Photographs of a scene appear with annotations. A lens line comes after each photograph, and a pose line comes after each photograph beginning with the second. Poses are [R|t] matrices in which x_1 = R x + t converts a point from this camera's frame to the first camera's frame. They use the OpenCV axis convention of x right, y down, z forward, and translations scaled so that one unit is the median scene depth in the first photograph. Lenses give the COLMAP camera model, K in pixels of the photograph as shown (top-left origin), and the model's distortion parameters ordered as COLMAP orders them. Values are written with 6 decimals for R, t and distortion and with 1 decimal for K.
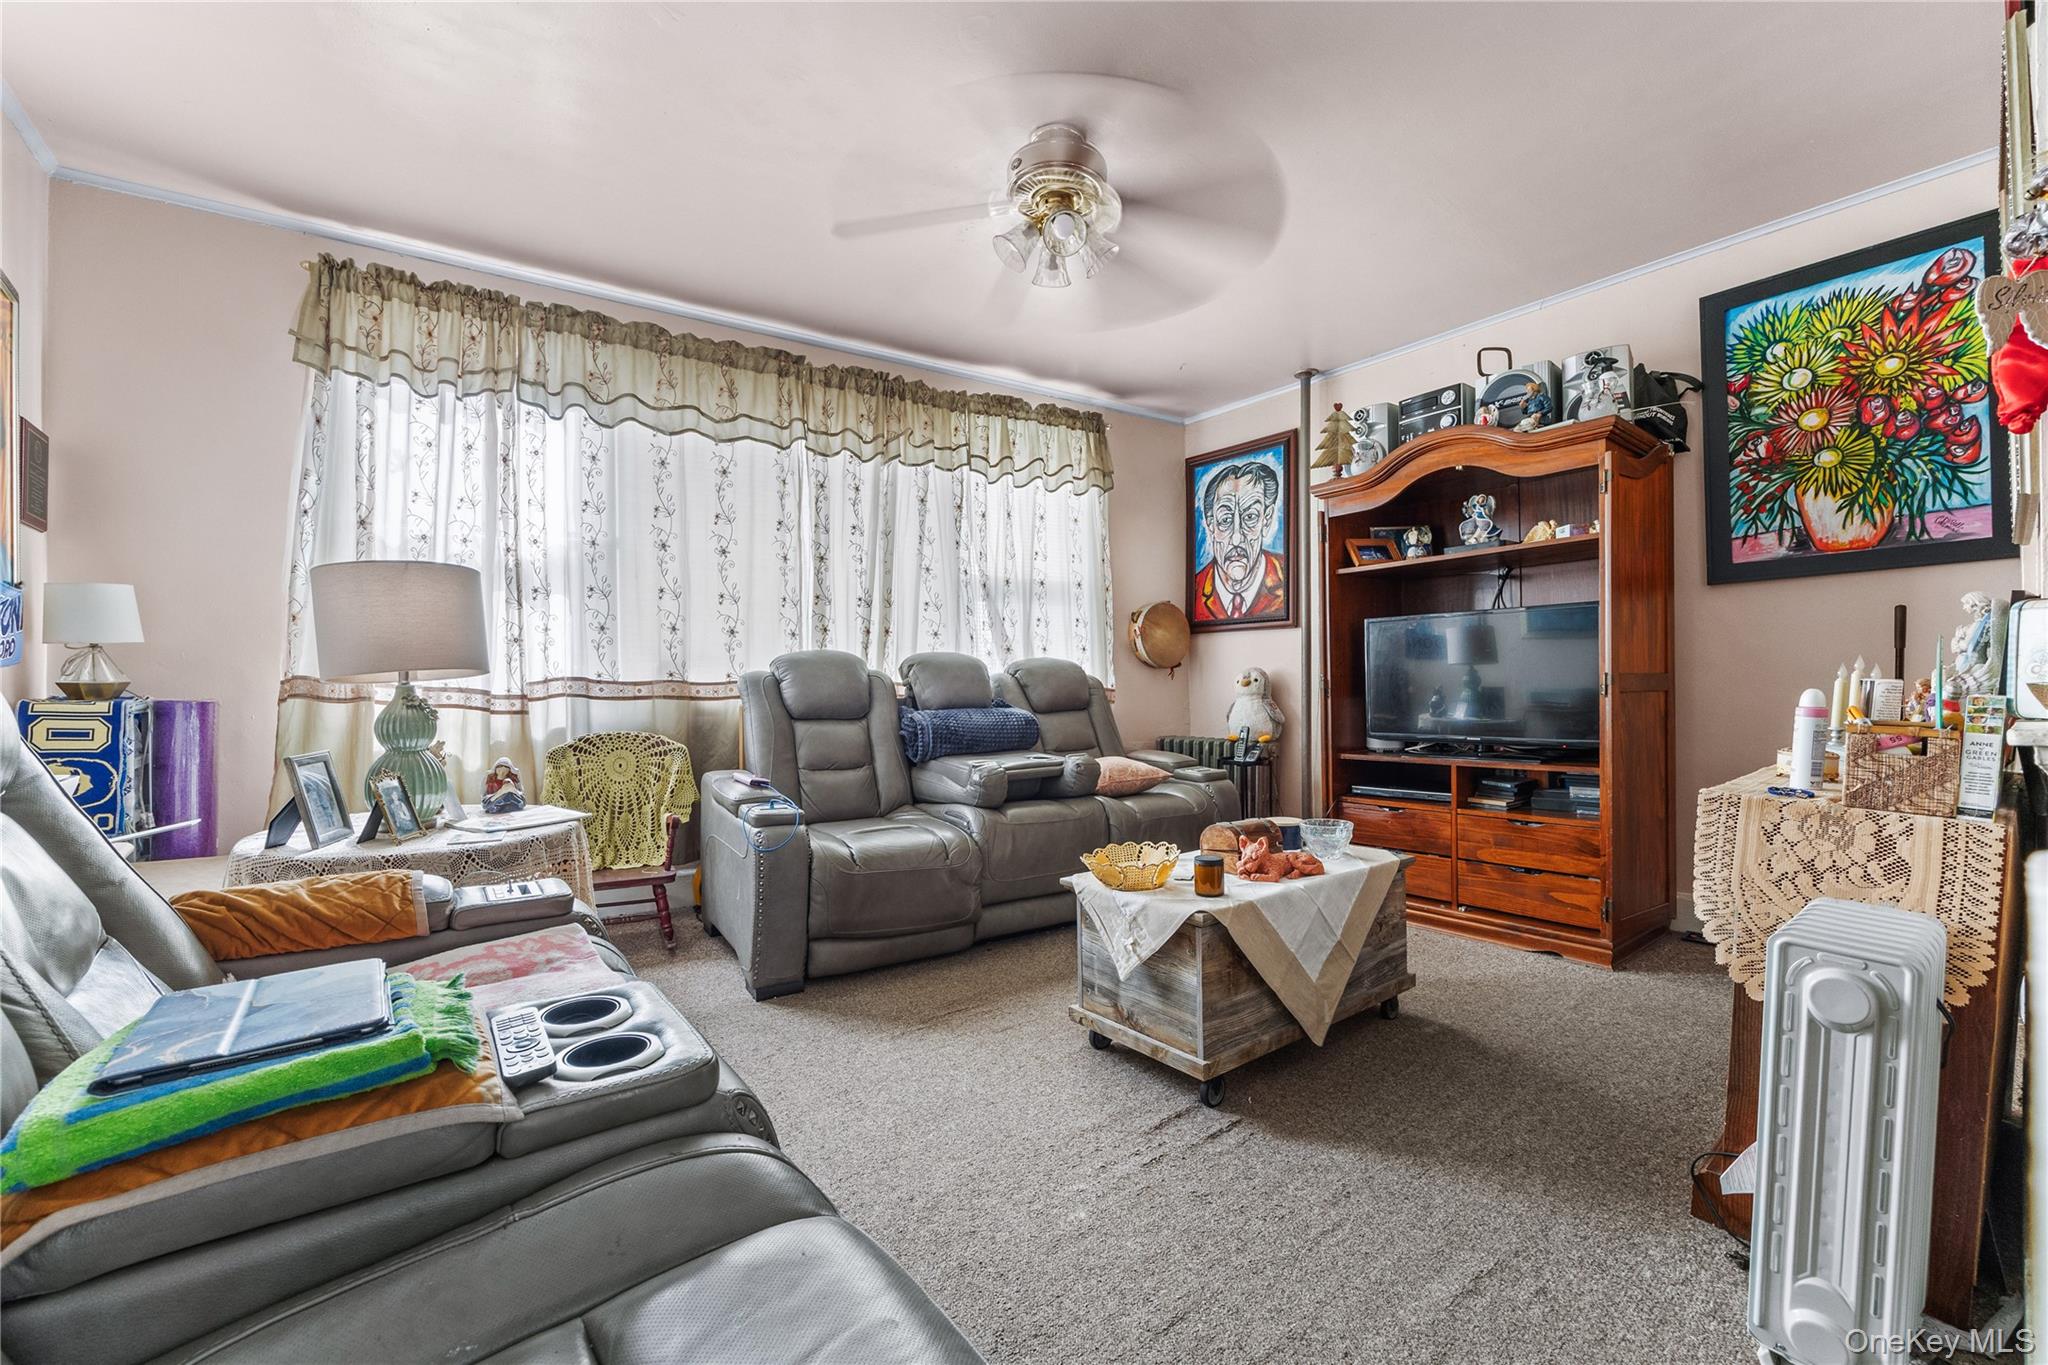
lens RADIAL K [[804.3, 0, 1045.2], [0, 804.3, 693.3], [0, 0, 1]] dist [0.001072, 0.000007]
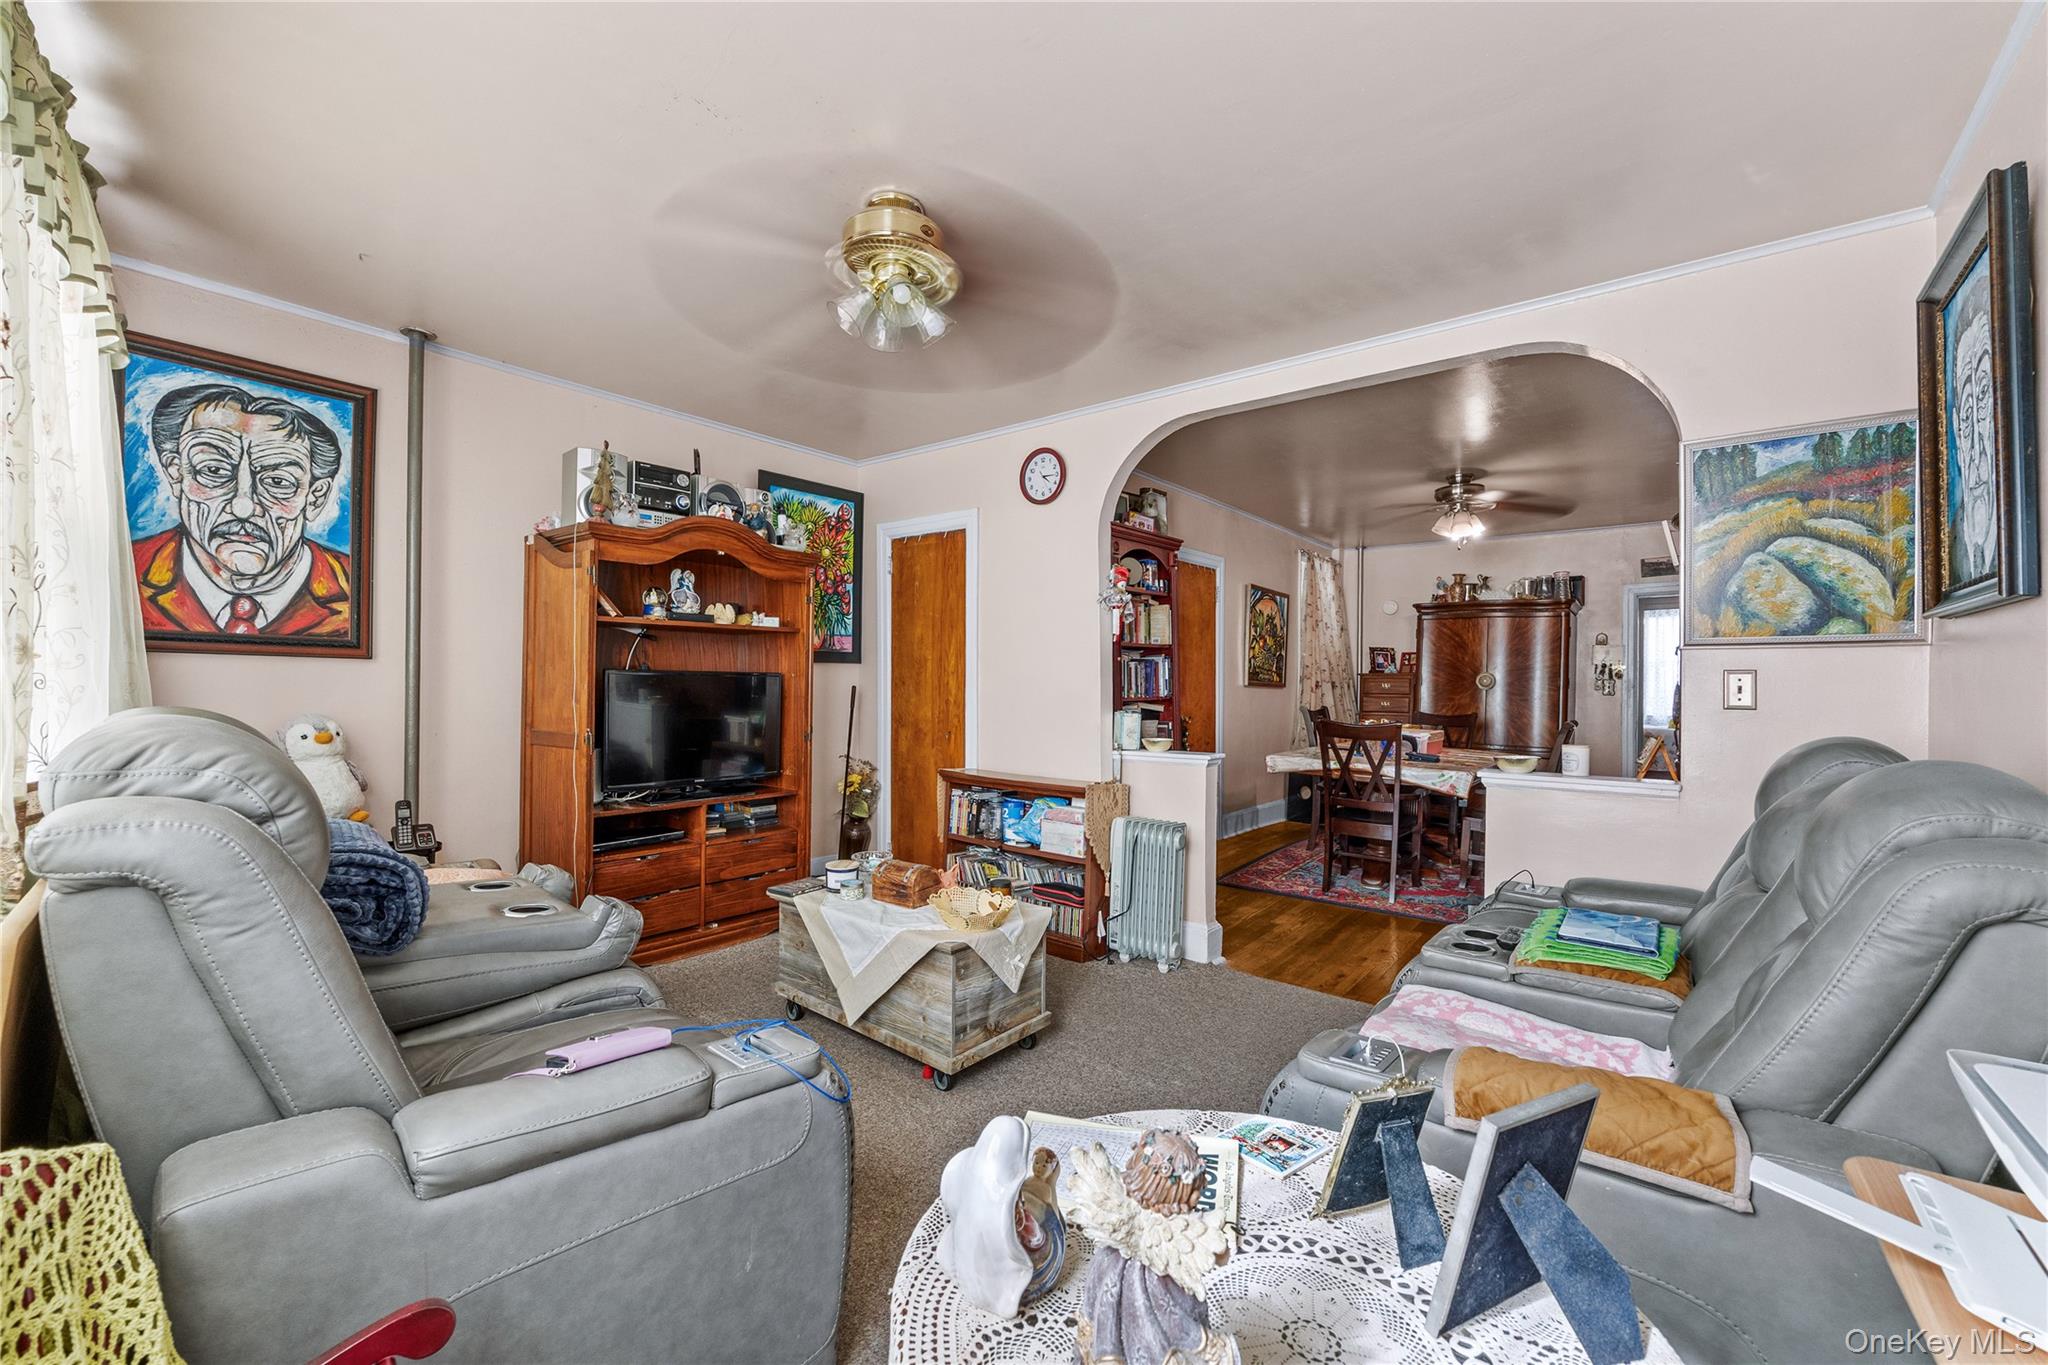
lens RADIAL K [[804.3, 0, 1033.7], [0, 804.3, 685.5], [0, 0, 1]] dist [0.001072, 0.000007]
pose [[-0.184497, 0.010348, 0.982779, -0.523428], [-0.004735, 0.999924, -0.011417, -0.052099], [-0.982822, -0.006760, -0.184434, 0.541989]]
